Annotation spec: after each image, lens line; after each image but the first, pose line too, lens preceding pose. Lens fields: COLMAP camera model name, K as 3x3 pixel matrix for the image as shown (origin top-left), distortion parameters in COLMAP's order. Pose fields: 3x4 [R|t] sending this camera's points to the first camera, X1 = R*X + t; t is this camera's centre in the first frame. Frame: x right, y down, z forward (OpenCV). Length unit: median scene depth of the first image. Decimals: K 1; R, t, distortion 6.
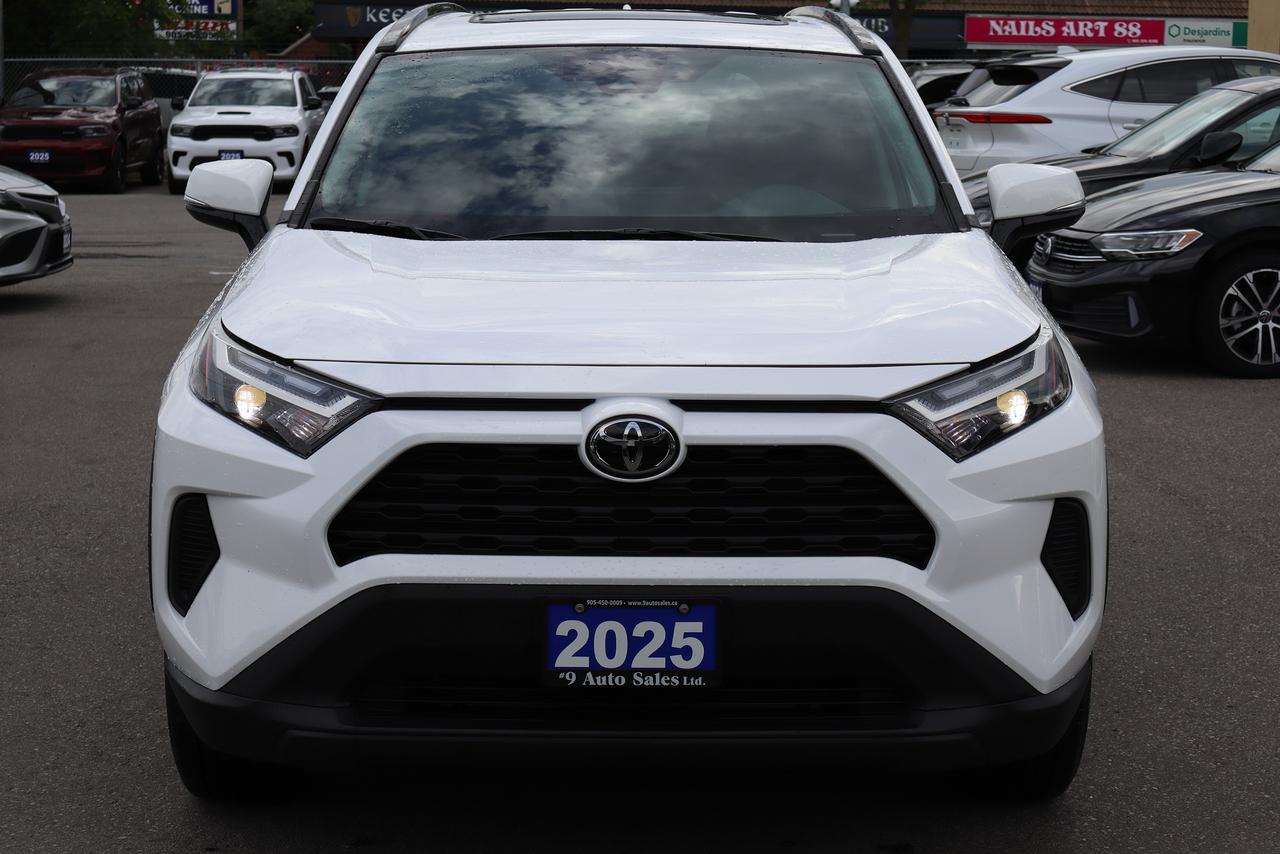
lens RADIAL K [[2606.9, 0, 640.0], [0, 2606.9, 430.8], [0, 0, 1]] dist [0.019854, 0.000000]
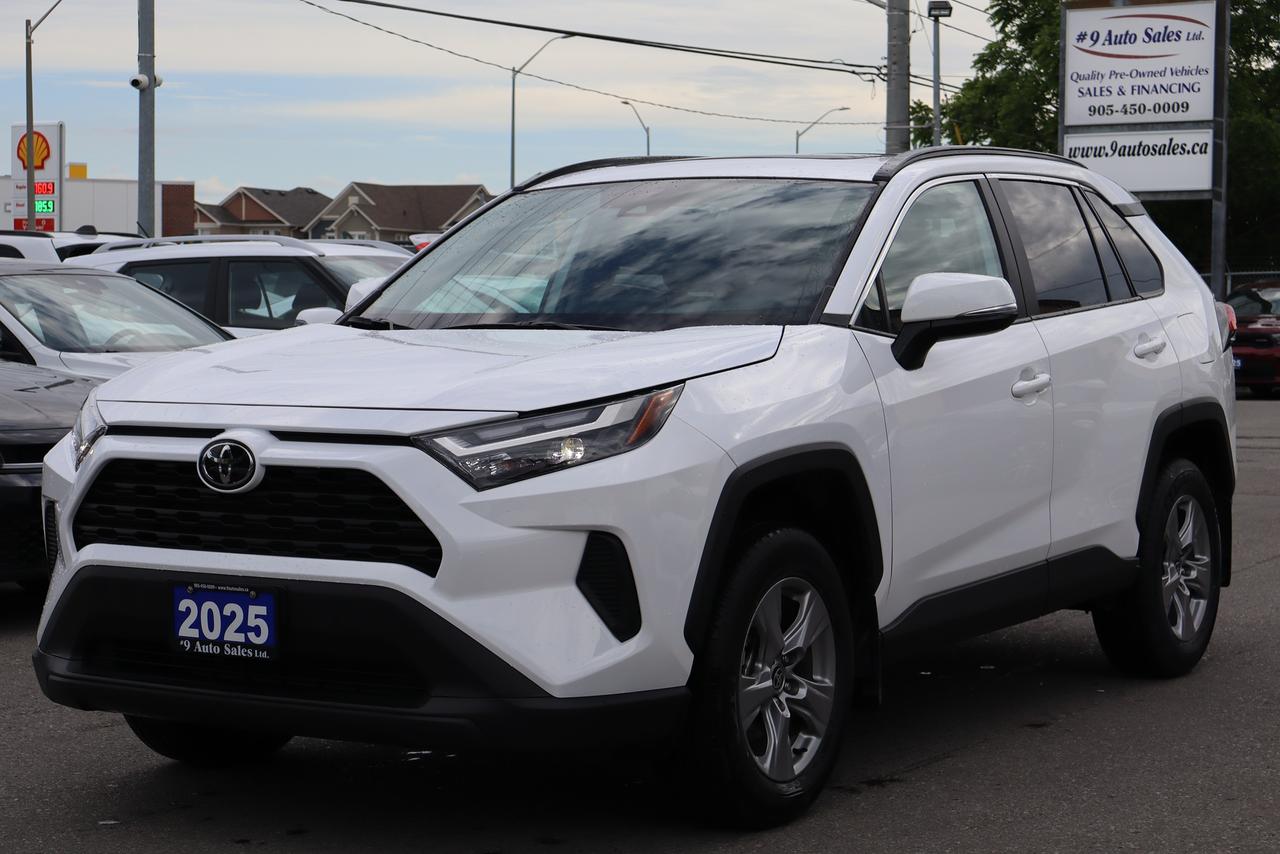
lens RADIAL K [[2606.9, 0, 642.9], [0, 2606.9, 424.5], [0, 0, 1]] dist [0.019854, 0.000000]
pose [[0.833321, 0.015592, -0.552569, 0.865184], [-0.067215, 0.995043, -0.073289, 0.065874], [0.548687, 0.098214, 0.830239, 0.049203]]
